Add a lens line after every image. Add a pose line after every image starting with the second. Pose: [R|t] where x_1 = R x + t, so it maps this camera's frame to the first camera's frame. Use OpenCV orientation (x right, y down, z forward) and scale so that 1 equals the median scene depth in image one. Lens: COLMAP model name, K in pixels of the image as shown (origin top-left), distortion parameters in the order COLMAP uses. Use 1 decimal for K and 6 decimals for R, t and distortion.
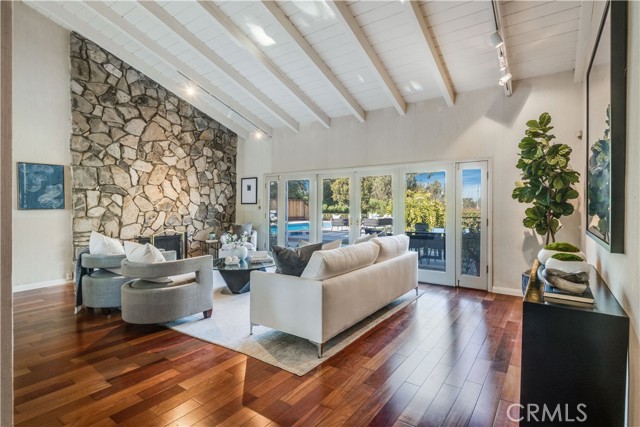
lens RADIAL K [[337.4, 0, 321.8], [0, 337.4, 205.8], [0, 0, 1]] dist [0.054736, -0.047633]
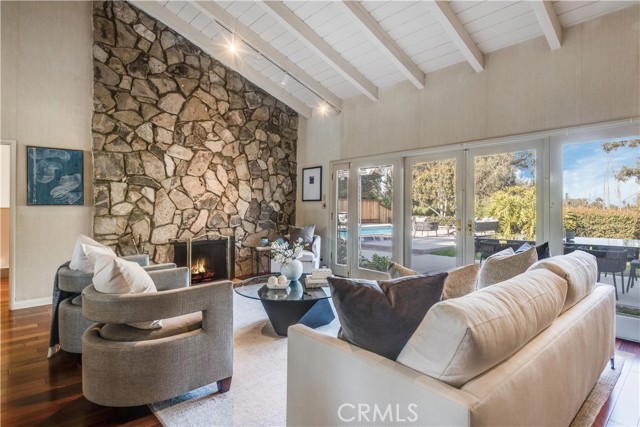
lens RADIAL K [[337.4, 0, 321.8], [0, 337.4, 205.8], [0, 0, 1]] dist [0.054736, -0.047633]
pose [[0.977360, 0.001643, -0.211579, -0.033966], [-0.003361, 0.999964, -0.007759, 0.013684], [0.211558, 0.008295, 0.977330, 0.295569]]
